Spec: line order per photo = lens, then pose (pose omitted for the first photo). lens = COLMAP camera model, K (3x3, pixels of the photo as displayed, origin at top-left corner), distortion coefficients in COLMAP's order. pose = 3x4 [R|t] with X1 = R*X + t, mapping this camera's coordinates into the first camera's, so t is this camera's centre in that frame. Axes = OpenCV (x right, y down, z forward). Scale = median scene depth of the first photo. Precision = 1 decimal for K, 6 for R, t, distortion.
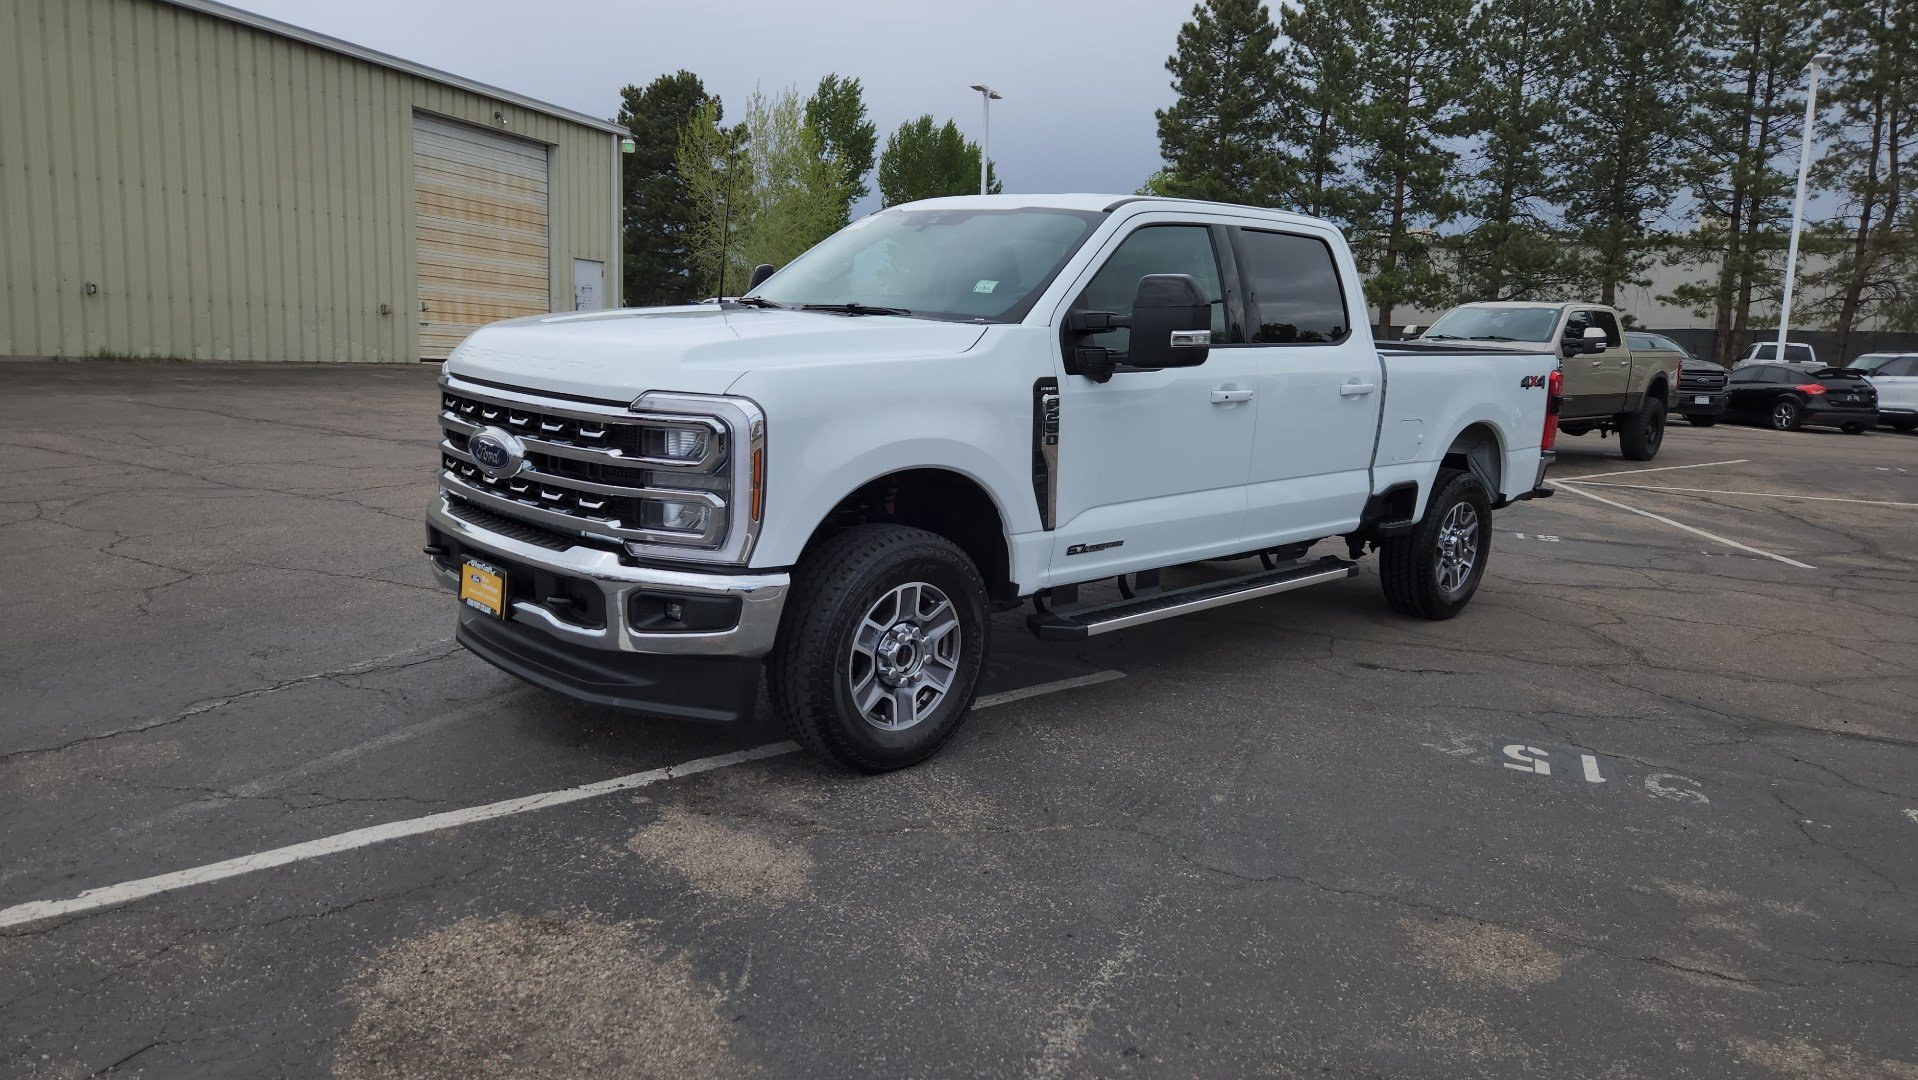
lens RADIAL K [[1277.2, 0, 932.3], [0, 1277.2, 546.2], [0, 0, 1]] dist [0.074625, -0.056765]
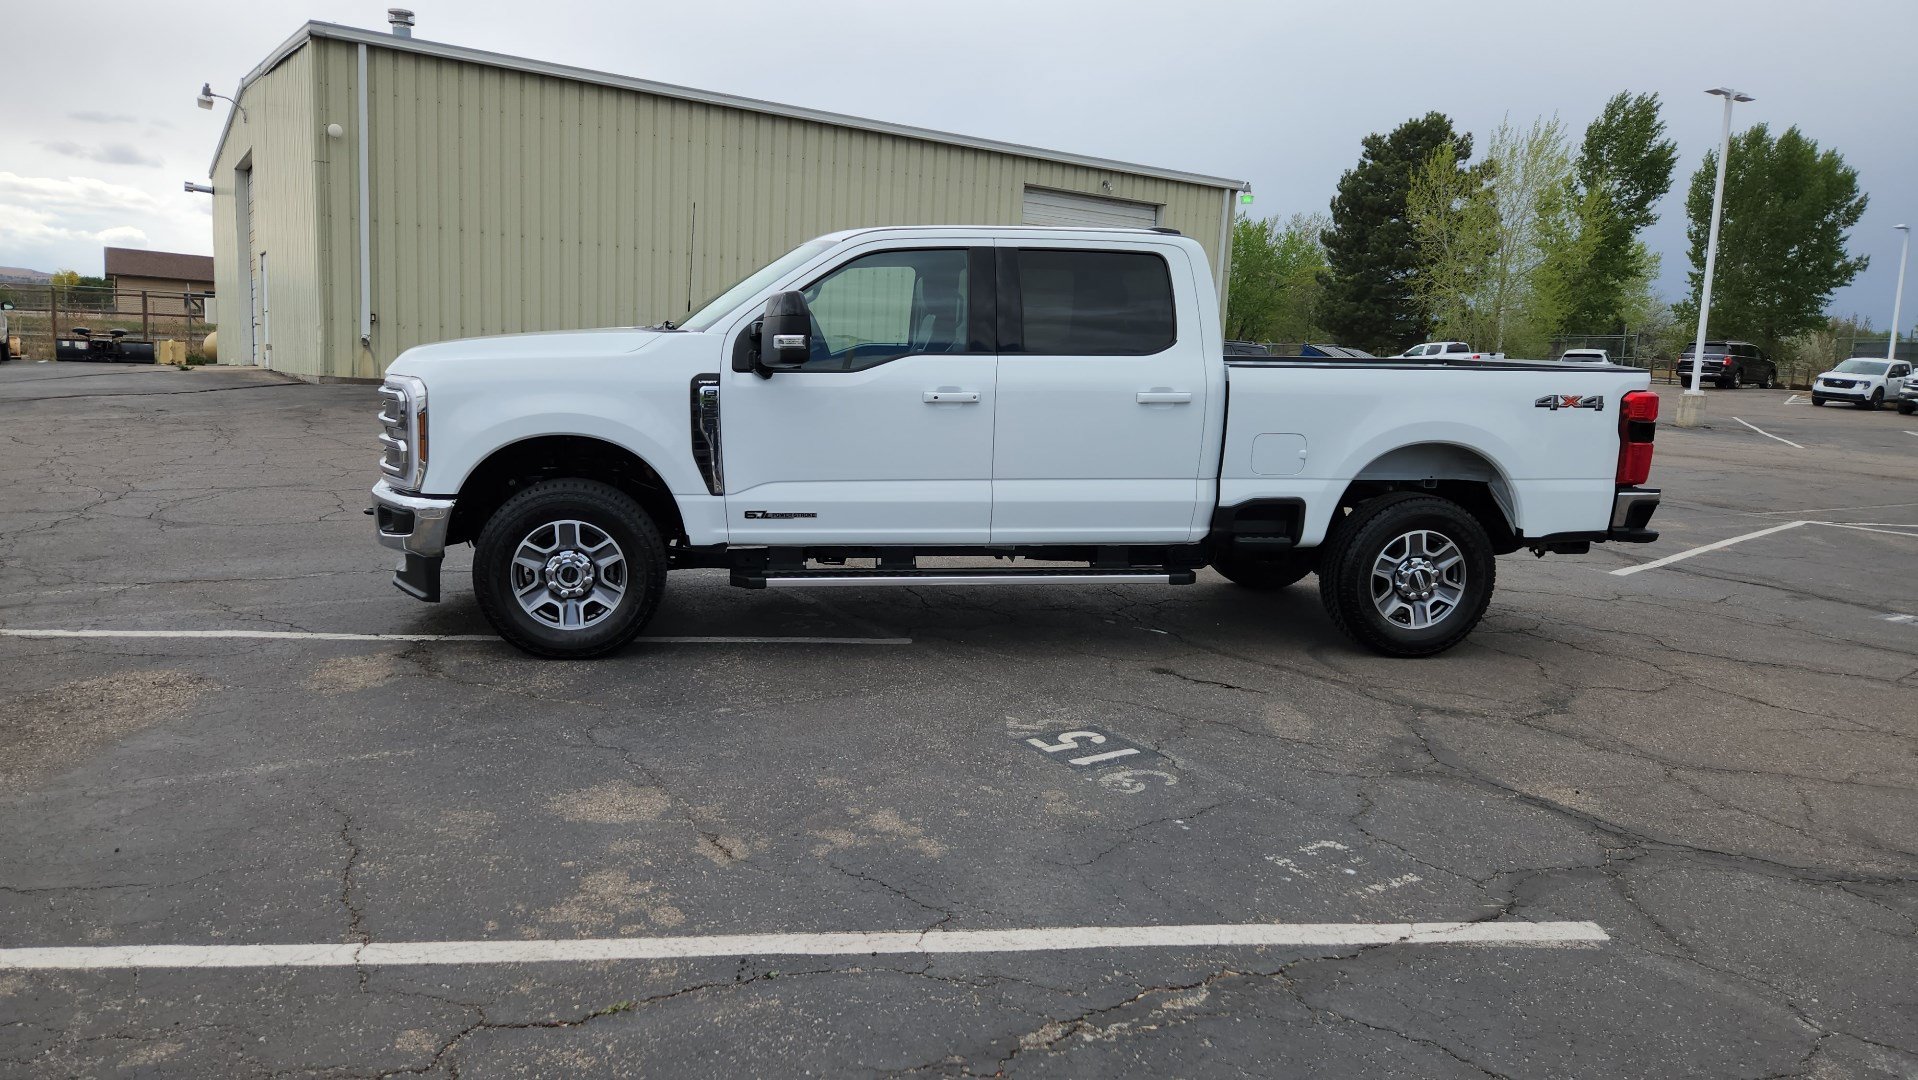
lens RADIAL K [[1278.3, 0, 921.2], [0, 1278.3, 534.2], [0, 0, 1]] dist [0.076105, -0.060689]
pose [[0.821074, 0.068167, -0.566737, 0.186766], [-0.095846, 0.995212, -0.019155, 0.005915], [0.562718, 0.070047, 0.823676, 0.014552]]
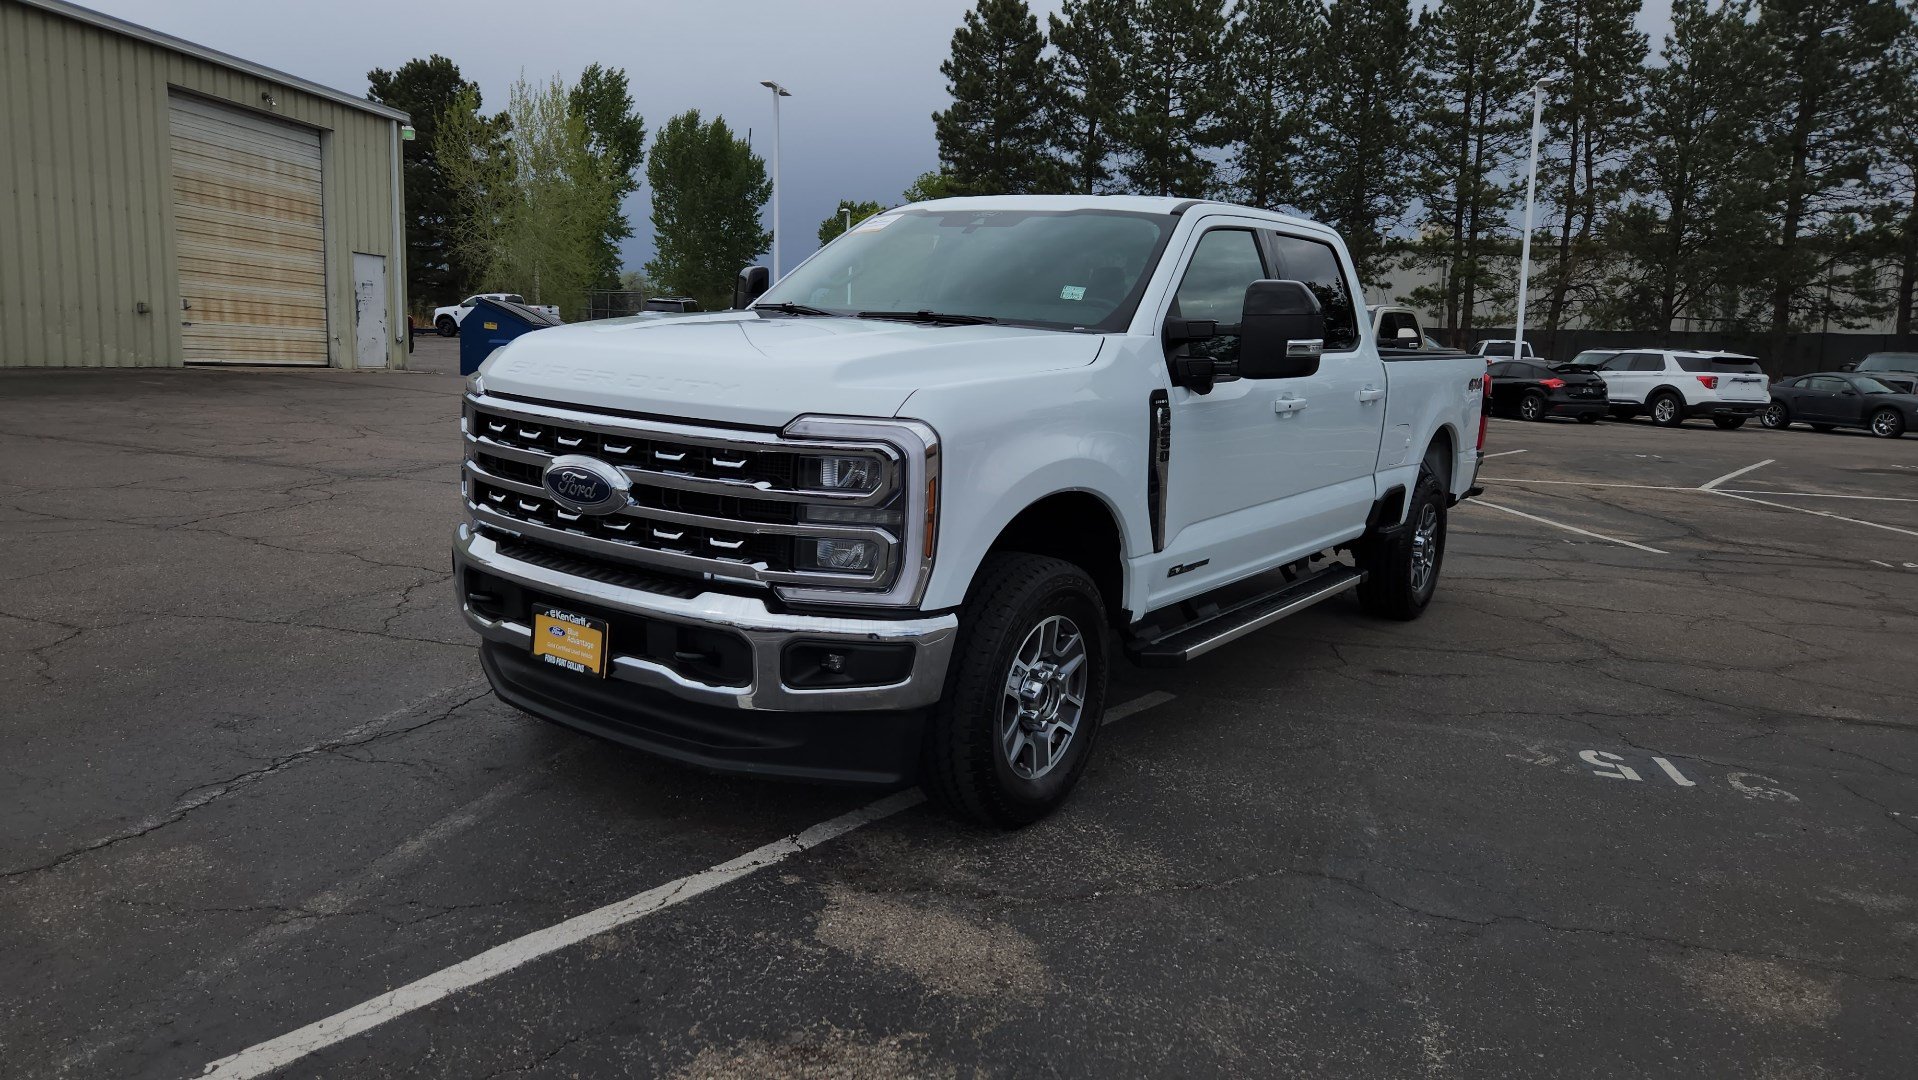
lens RADIAL K [[1277.9, 0, 916.0], [0, 1277.9, 527.8], [0, 0, 1]] dist [0.075919, -0.062748]
pose [[0.985316, -0.028242, 0.168391, -0.046445], [0.030288, 0.999495, -0.009591, -0.005100], [-0.168035, 0.014550, 0.985674, 0.019422]]
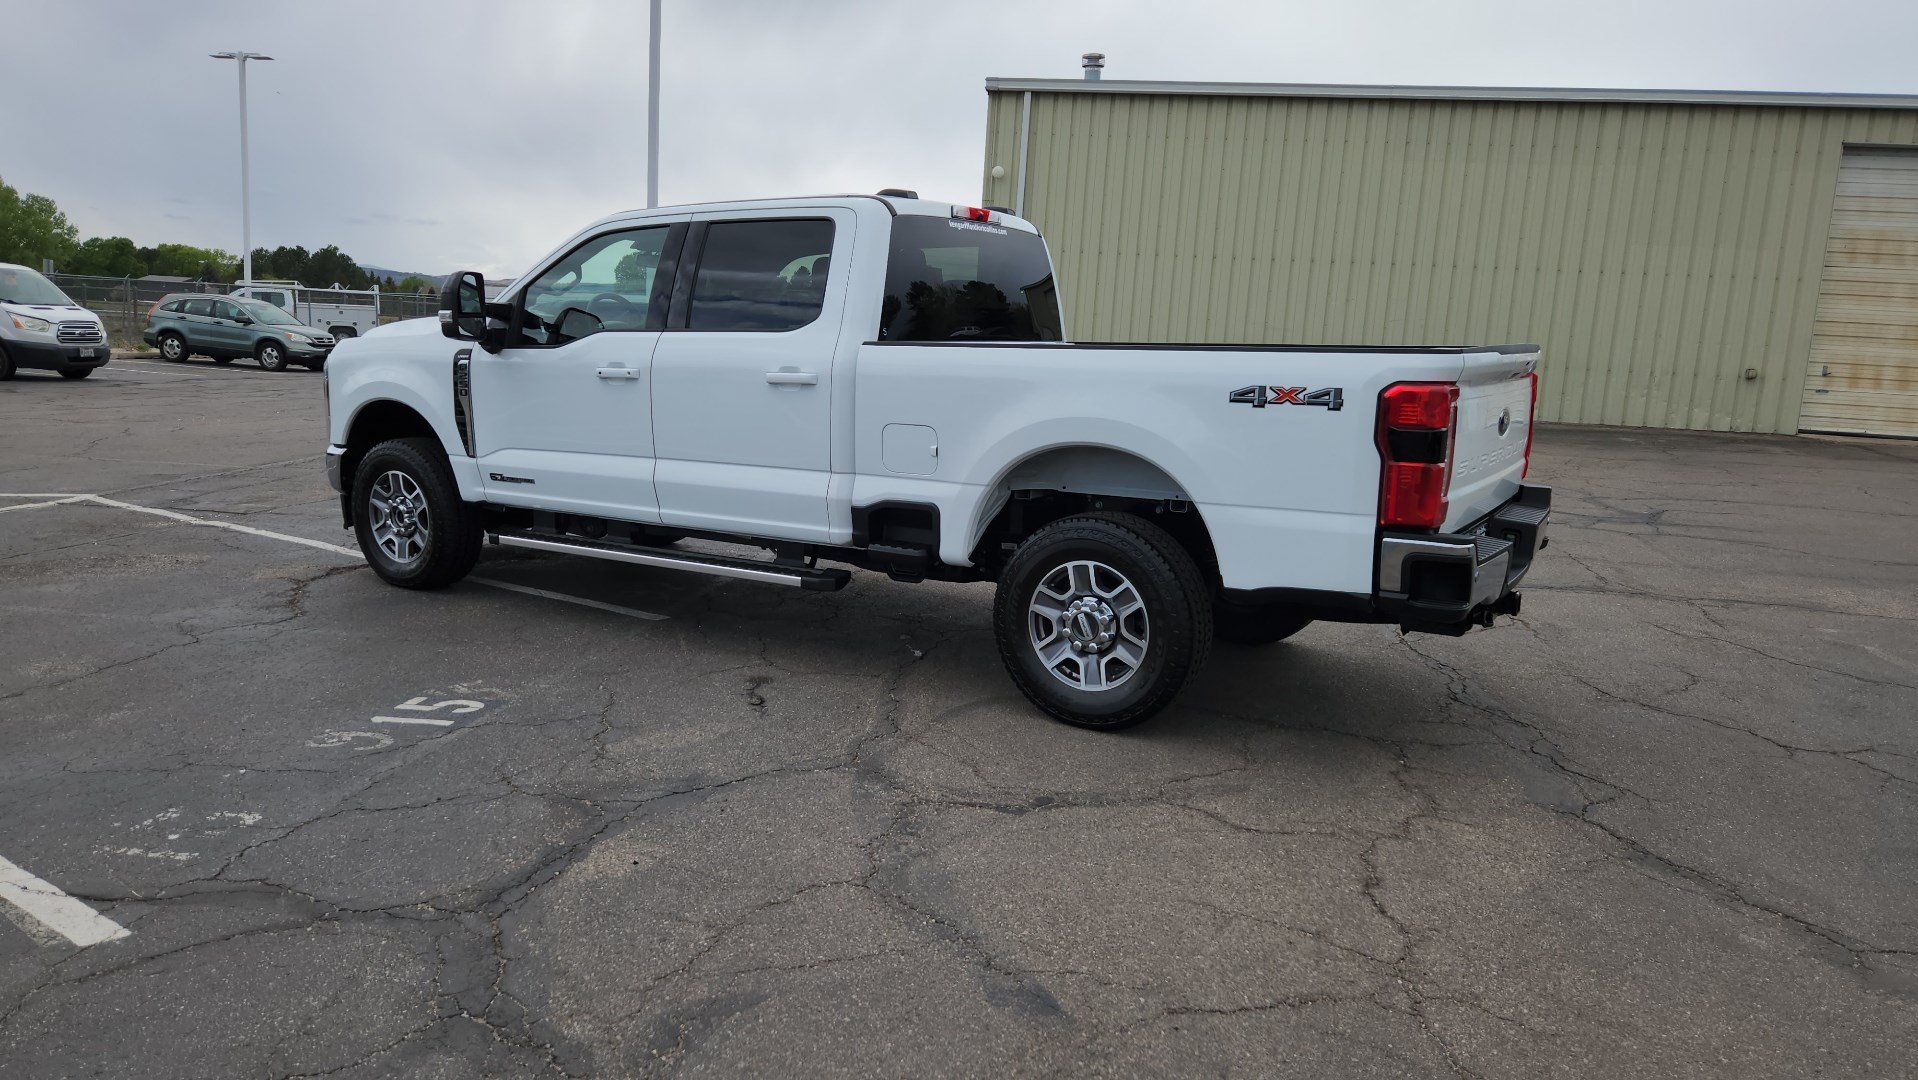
lens RADIAL K [[1277.2, 0, 932.3], [0, 1277.2, 546.2], [0, 0, 1]] dist [0.074625, -0.056765]
pose [[0.241088, 0.118561, -0.963234, 0.307881], [-0.187370, 0.979523, 0.073670, -0.022434], [0.952244, 0.162720, 0.258366, 0.217334]]
